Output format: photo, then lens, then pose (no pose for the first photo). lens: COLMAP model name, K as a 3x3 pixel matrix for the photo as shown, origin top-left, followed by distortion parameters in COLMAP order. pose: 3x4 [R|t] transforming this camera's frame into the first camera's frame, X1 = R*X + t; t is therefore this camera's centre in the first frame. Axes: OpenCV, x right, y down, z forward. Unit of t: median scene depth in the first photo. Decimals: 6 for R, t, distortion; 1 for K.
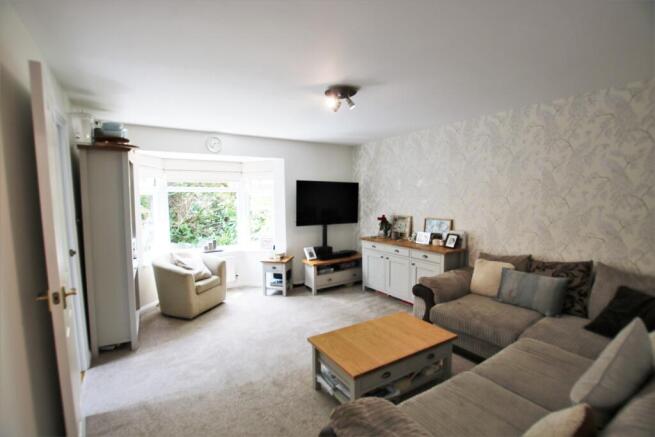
lens RADIAL K [[303.1, 0, 325.8], [0, 303.1, 222.6], [0, 0, 1]] dist [-0.029597, 0.001210]
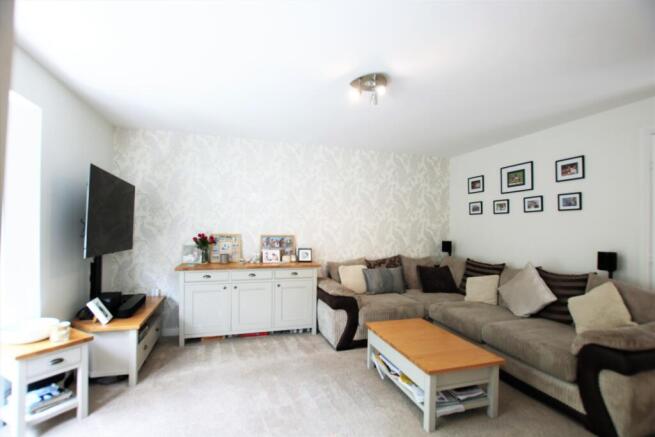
lens RADIAL K [[303.1, 0, 333.8], [0, 303.1, 222.2], [0, 0, 1]] dist [-0.029597, 0.001210]
pose [[0.263702, 0.014753, 0.964491, -0.539750], [0.061678, 0.997579, -0.032123, -0.011558], [-0.962630, 0.067959, 0.262153, 0.589391]]
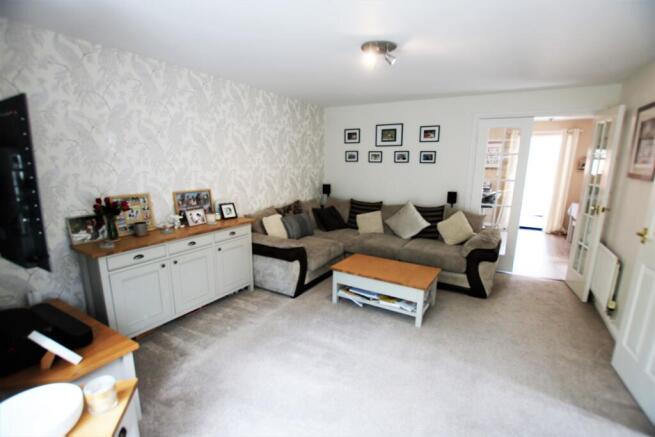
lens RADIAL K [[303.1, 0, 326.9], [0, 303.1, 220.5], [0, 0, 1]] dist [-0.029597, 0.001210]
pose [[-0.433484, -0.186462, 0.881660, -0.515987], [0.051564, 0.971624, 0.230841, -0.104173], [-0.899685, 0.145528, -0.411568, 1.057734]]
